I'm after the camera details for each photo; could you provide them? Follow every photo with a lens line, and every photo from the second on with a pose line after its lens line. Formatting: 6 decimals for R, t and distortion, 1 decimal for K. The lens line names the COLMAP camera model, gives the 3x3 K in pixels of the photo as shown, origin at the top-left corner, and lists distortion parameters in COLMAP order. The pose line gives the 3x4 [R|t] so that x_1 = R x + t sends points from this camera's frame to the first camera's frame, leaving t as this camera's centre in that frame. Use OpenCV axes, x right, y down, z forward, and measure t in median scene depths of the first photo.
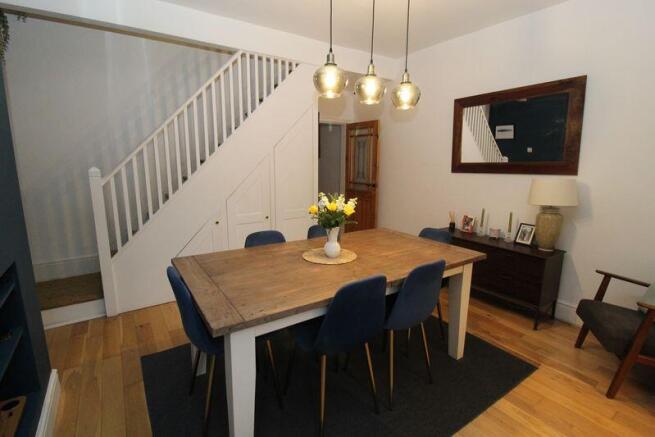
lens RADIAL K [[313.6, 0, 330.9], [0, 313.6, 210.8], [0, 0, 1]] dist [-0.000479, -0.000205]
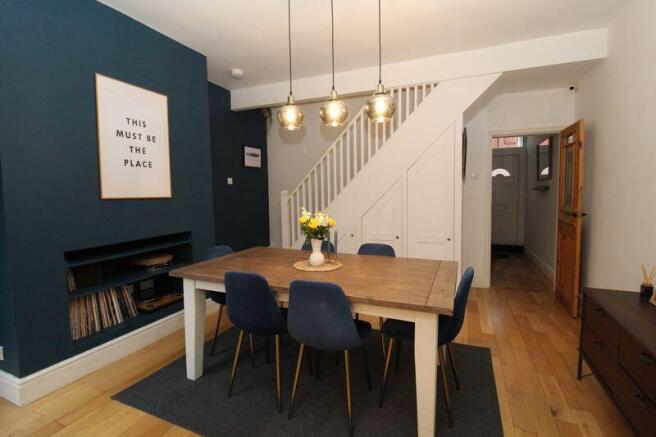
lens RADIAL K [[314.0, 0, 331.4], [0, 314.0, 210.8], [0, 0, 1]] dist [-0.000479, -0.000205]
pose [[0.549646, 0.048004, -0.834017, 0.898940], [-0.117503, 0.992865, -0.020292, -0.029665], [0.827092, 0.109153, 0.551365, 0.382658]]
